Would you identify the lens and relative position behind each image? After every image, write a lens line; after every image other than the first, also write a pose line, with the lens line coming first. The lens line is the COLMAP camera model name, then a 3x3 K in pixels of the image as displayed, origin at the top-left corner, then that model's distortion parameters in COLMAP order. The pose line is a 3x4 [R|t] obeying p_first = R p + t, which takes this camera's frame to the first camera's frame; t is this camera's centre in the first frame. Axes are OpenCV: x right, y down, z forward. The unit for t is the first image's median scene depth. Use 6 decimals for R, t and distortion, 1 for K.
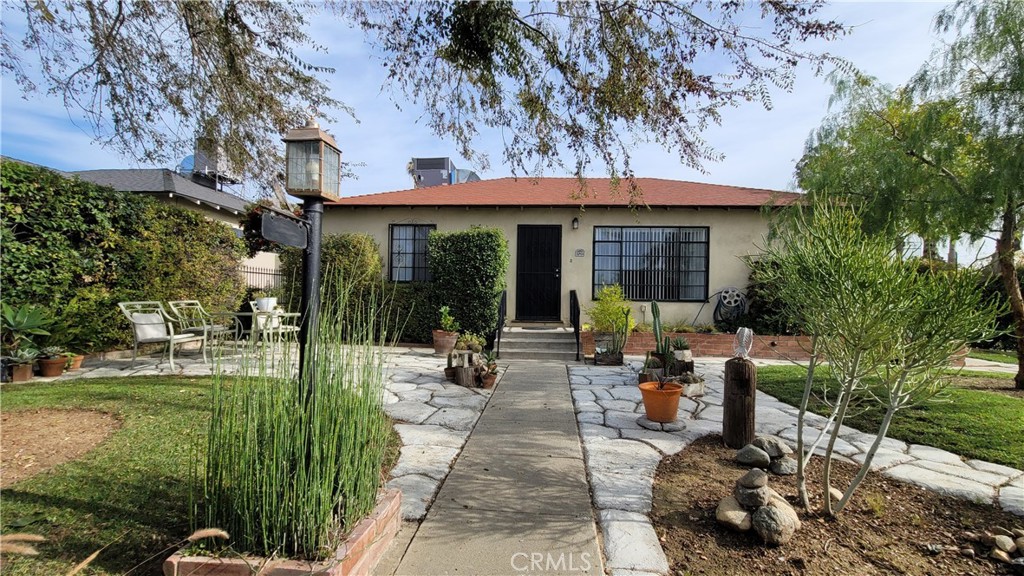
lens RADIAL K [[407.2, 0, 517.4], [0, 407.2, 299.1], [0, 0, 1]] dist [-0.006303, -0.000093]
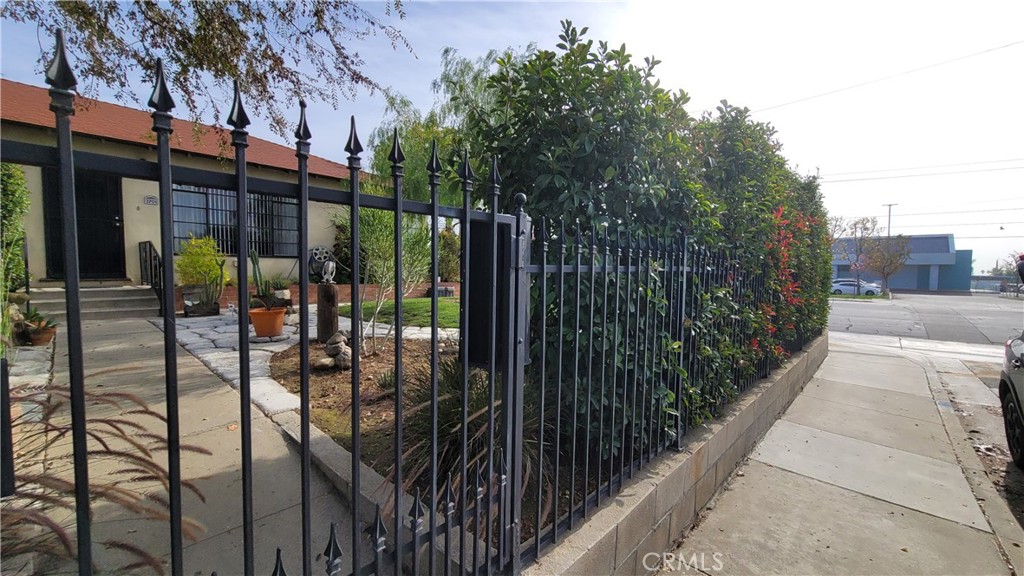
lens RADIAL K [[407.2, 0, 517.4], [0, 407.2, 299.1], [0, 0, 1]] dist [-0.006303, -0.000093]
pose [[0.598982, -0.066275, 0.798015, -0.098486], [0.008027, 0.997016, 0.076777, 0.046293], [-0.800723, -0.039583, 0.597726, -0.197894]]
